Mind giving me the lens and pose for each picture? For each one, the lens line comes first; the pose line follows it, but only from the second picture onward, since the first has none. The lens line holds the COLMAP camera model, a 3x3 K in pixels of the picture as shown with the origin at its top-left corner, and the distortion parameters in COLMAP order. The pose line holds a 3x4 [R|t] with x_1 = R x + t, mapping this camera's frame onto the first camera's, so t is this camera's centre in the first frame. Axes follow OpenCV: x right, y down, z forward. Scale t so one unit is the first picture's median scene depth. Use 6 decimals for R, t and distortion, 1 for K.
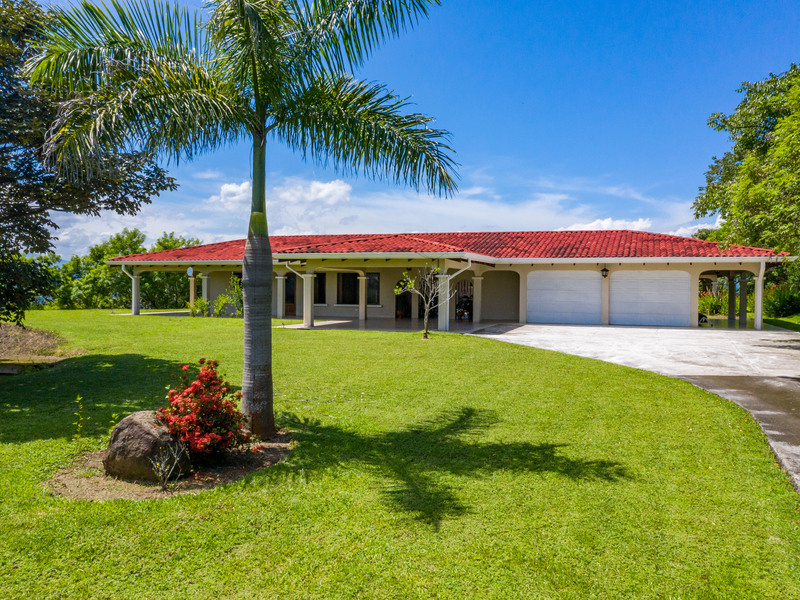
lens RADIAL K [[698.9, 0, 400.0], [0, 698.9, 300.0], [0, 0, 1]] dist [-0.000784, 0.004074]
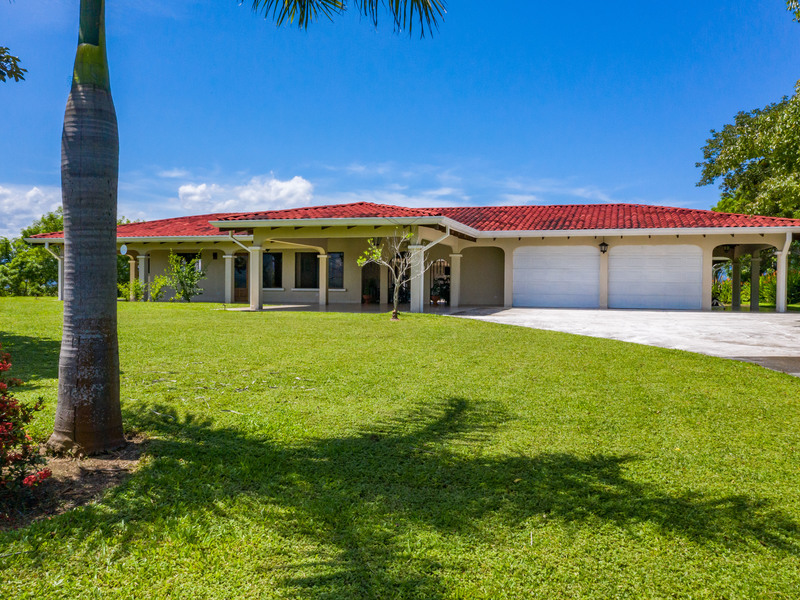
lens RADIAL K [[698.9, 0, 400.0], [0, 698.9, 300.0], [0, 0, 1]] dist [-0.000784, 0.004074]
pose [[0.999184, 0.000984, 0.040369, 0.008506], [-0.000947, 0.999999, -0.000926, 0.030208], [-0.040369, 0.000887, 0.999184, 0.168450]]
